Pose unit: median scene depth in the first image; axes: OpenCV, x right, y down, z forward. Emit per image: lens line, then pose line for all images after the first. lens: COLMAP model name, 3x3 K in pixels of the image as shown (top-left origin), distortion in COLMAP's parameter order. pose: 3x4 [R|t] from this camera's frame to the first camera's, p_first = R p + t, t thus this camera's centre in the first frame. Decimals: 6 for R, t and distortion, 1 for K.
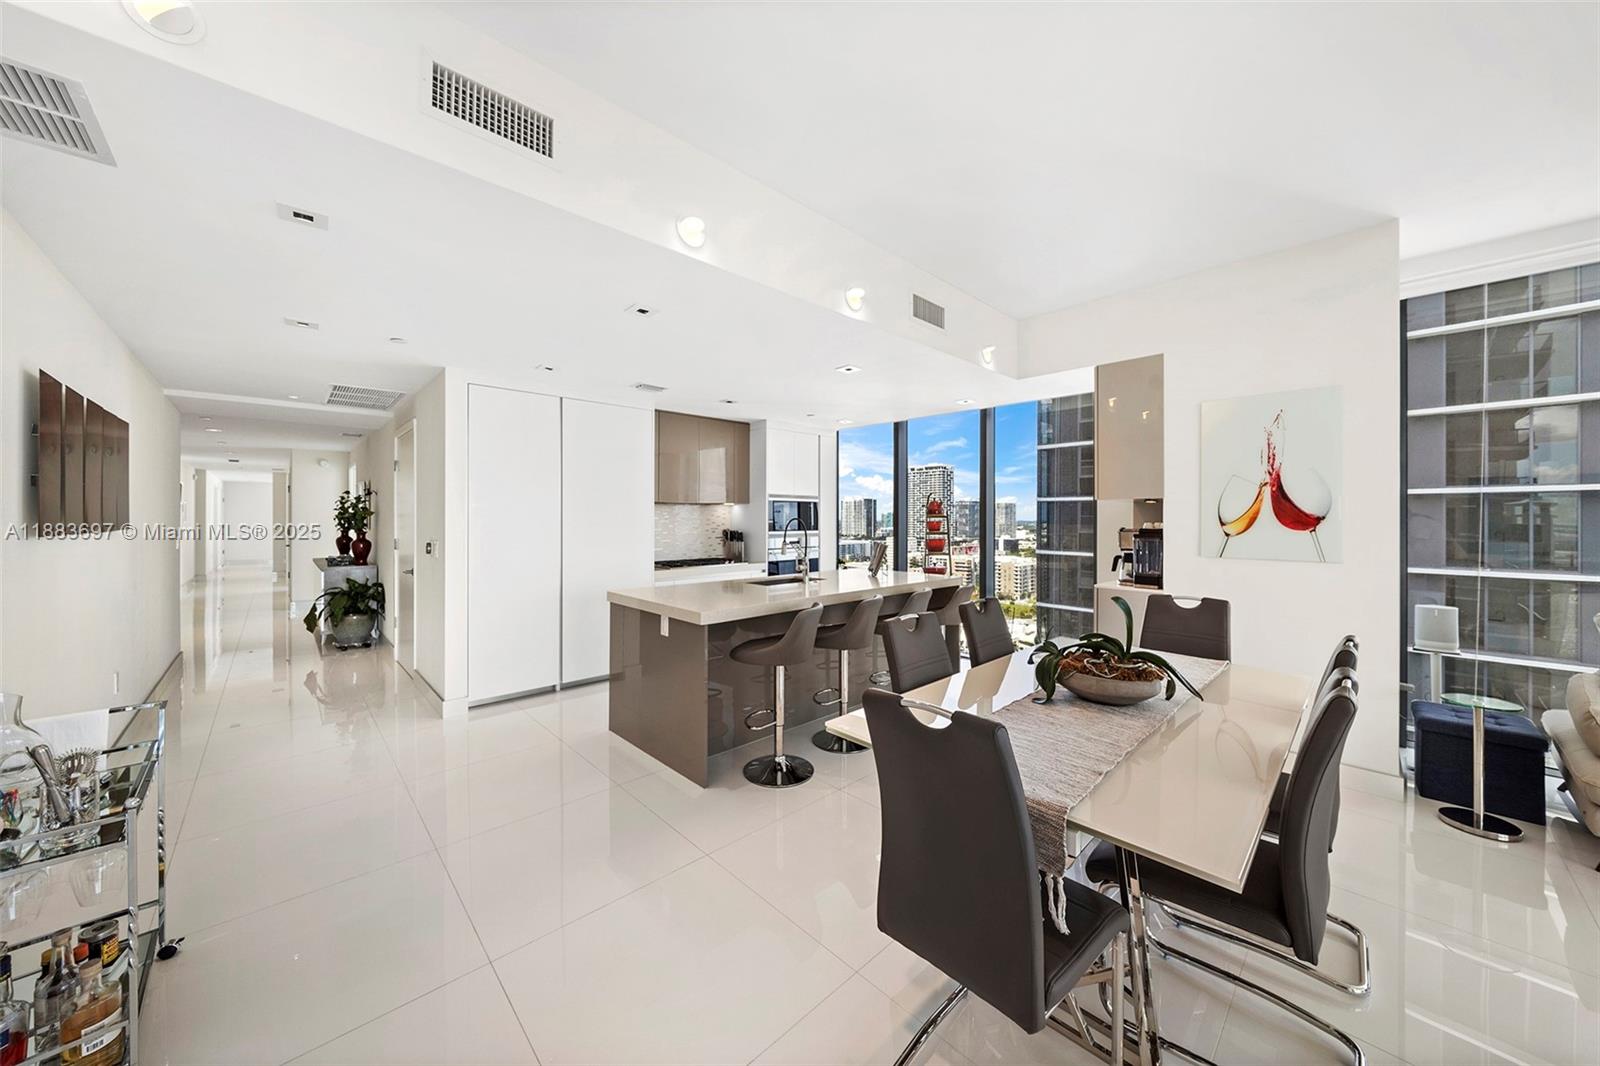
lens RADIAL K [[551.8, 0, 790.6], [0, 551.8, 512.1], [0, 0, 1]] dist [-0.000270, -0.000555]
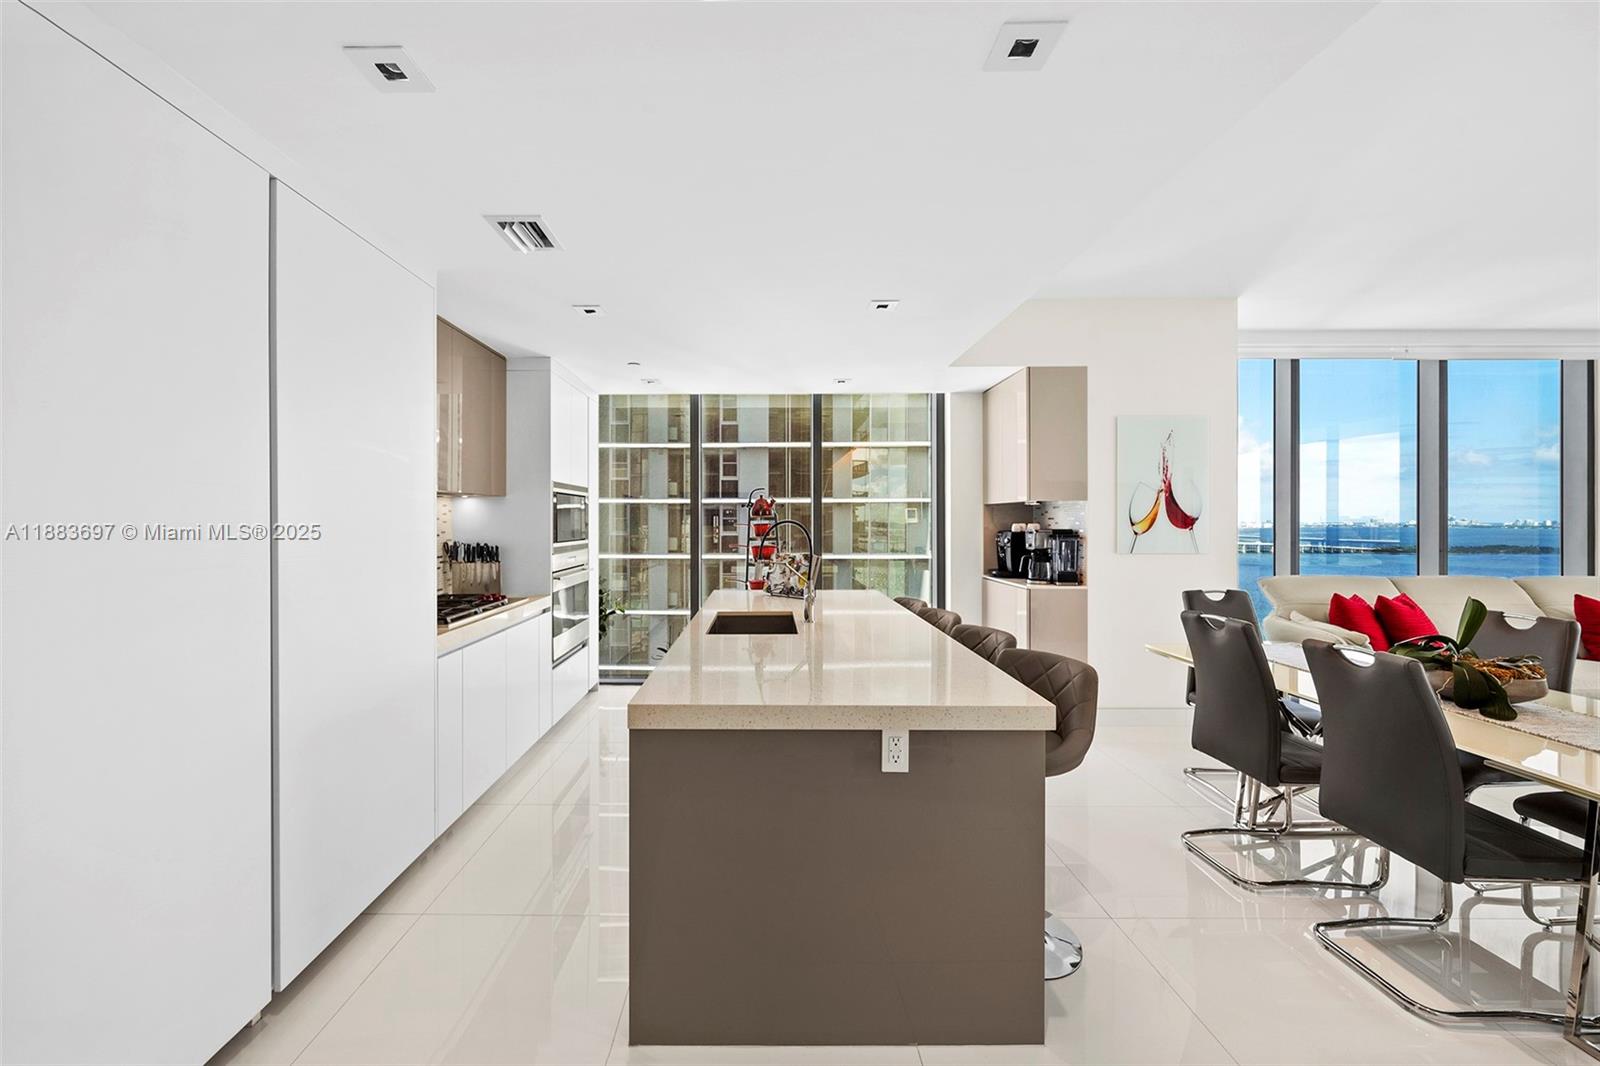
lens RADIAL K [[593.6, 0, 758.3], [0, 593.6, 520.8], [0, 0, 1]] dist [-0.002051, -0.000308]
pose [[0.689615, -0.003892, 0.724166, -0.355988], [-0.004002, 0.999950, 0.009185, 0.003332], [-0.724165, -0.009232, 0.689565, 0.391295]]
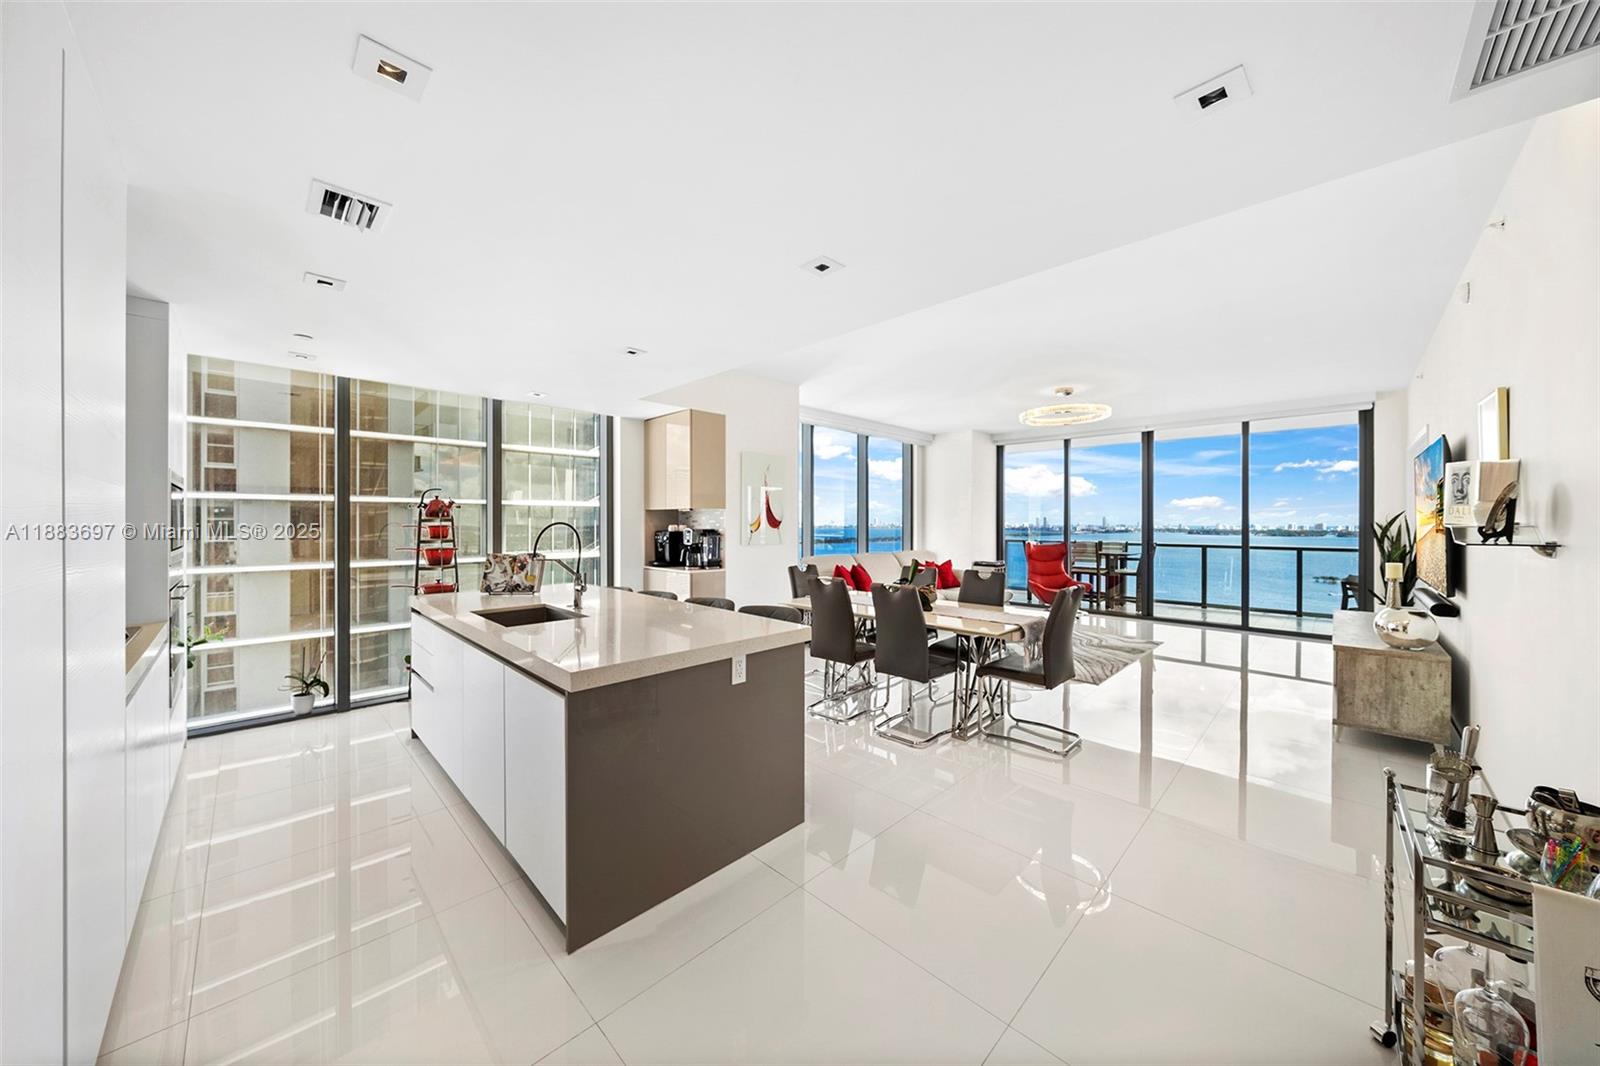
lens RADIAL K [[551.8, 0, 798.9], [0, 551.8, 522.6], [0, 0, 1]] dist [-0.000270, -0.000555]
pose [[-0.042355, -0.002206, 0.999100, -0.509354], [-0.010862, 0.999939, 0.001747, 0.004559], [-0.999044, -0.010778, -0.042376, 0.505253]]
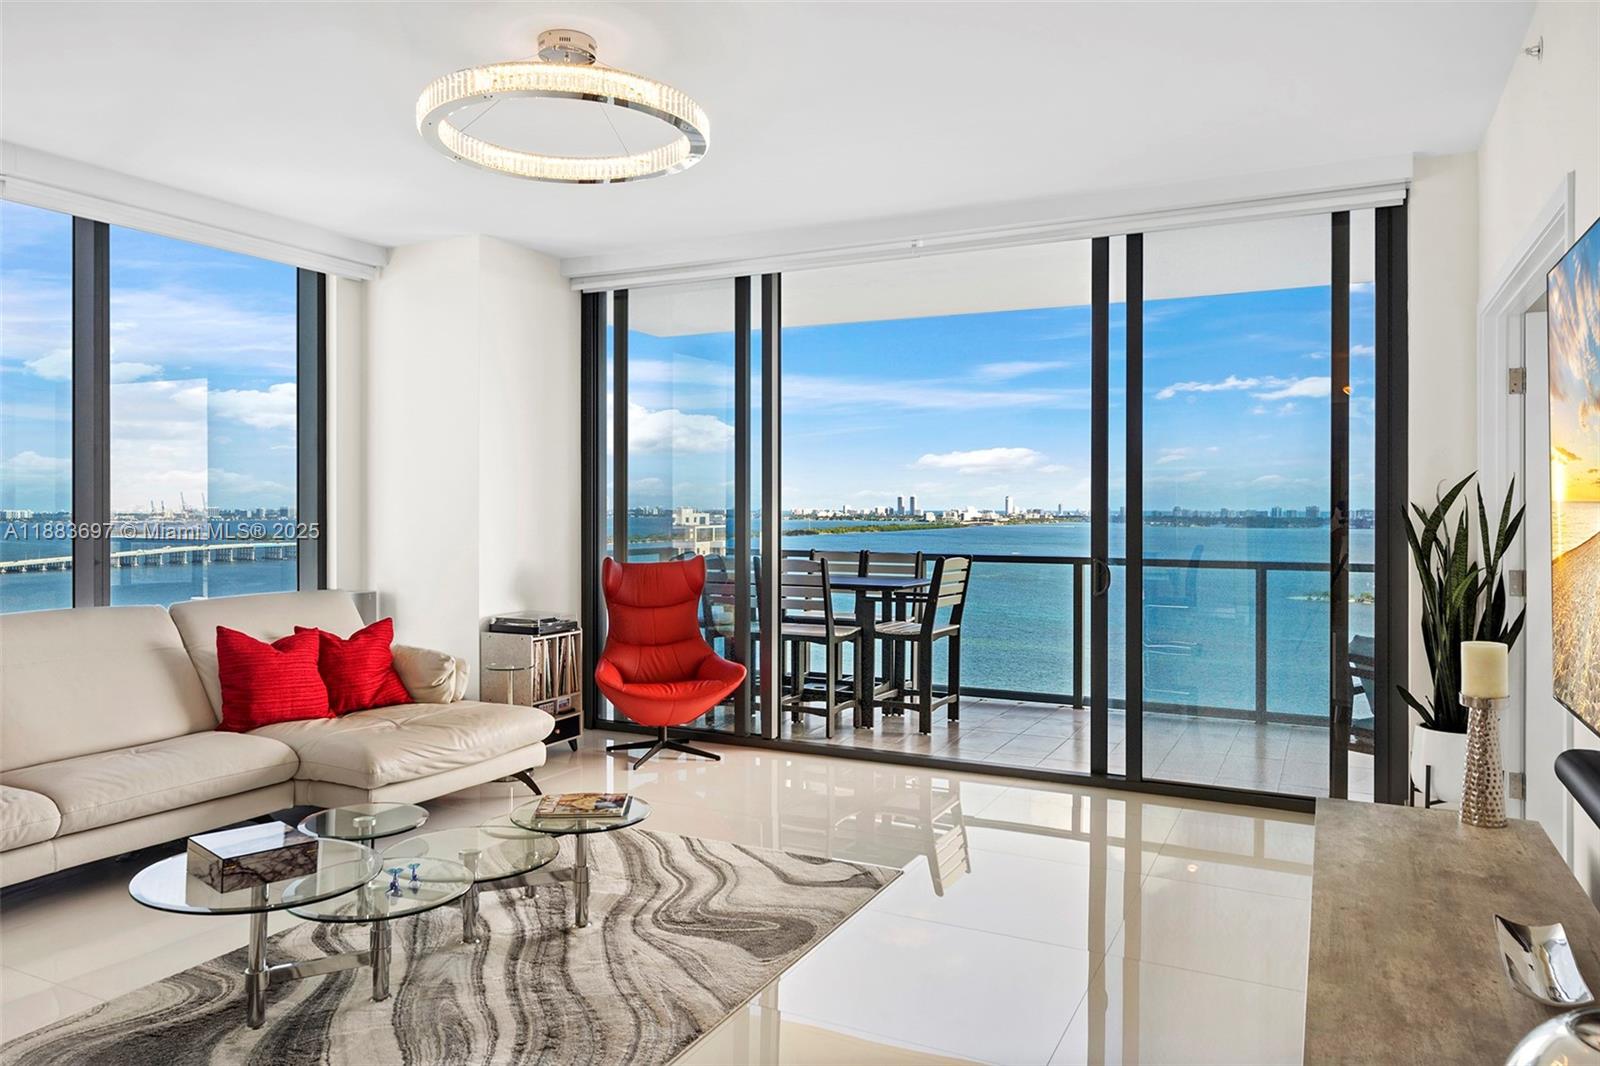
lens RADIAL K [[1089.2, 0, 797.6], [0, 1089.2, 511.4], [0, 0, 1]] dist [0.005904, 0.006167]
pose [[-0.350236, -0.006248, 0.936641, -0.092435], [-0.009573, 0.999949, 0.003091, 0.002026], [-0.936613, -0.007884, -0.350278, 0.056950]]
